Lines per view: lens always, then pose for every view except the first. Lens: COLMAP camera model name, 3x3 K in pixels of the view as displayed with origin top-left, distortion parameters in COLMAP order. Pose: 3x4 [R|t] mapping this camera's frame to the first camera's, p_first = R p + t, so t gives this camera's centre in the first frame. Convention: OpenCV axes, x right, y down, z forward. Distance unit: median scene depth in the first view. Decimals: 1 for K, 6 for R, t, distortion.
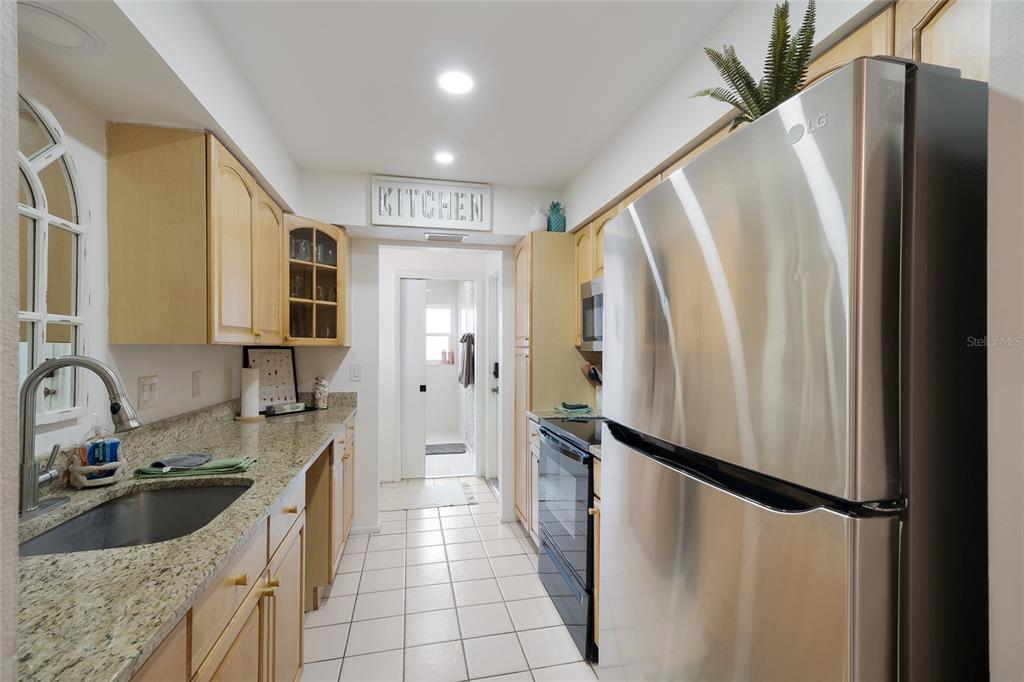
lens RADIAL K [[448.6, 0, 516.8], [0, 448.6, 350.1], [0, 0, 1]] dist [0.002970, 0.000342]
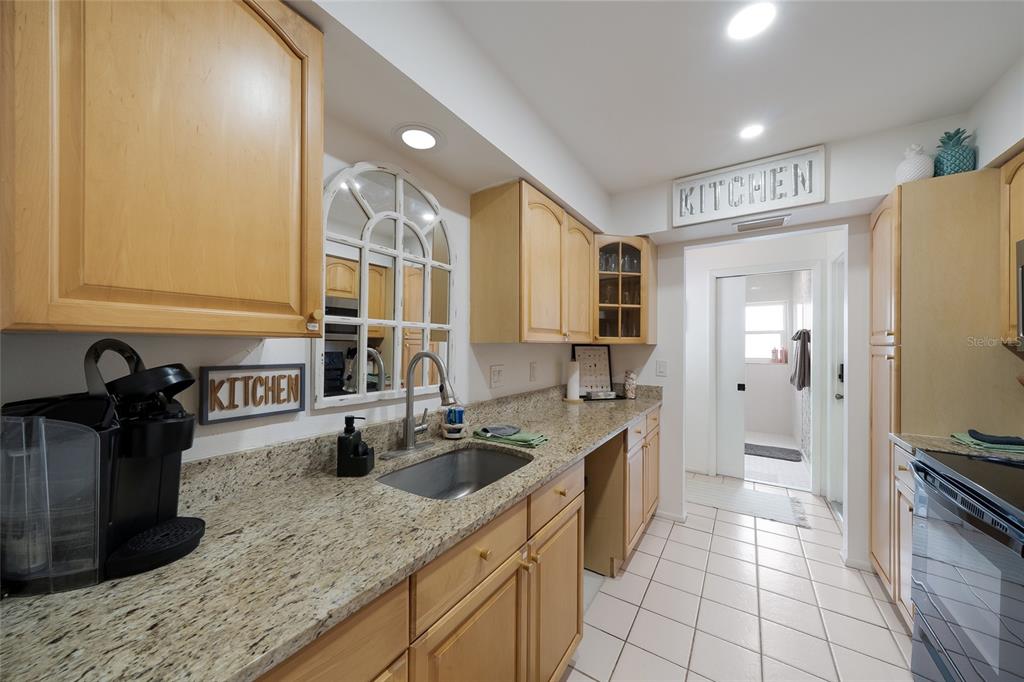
lens RADIAL K [[357.0, 0, 509.6], [0, 357.0, 345.2], [0, 0, 1]] dist [0.001107, -0.000022]
pose [[0.682634, 0.000230, -0.730760, 0.026663], [-0.005416, 0.999974, -0.004745, -0.000200], [0.730740, 0.007197, 0.682618, 0.159899]]
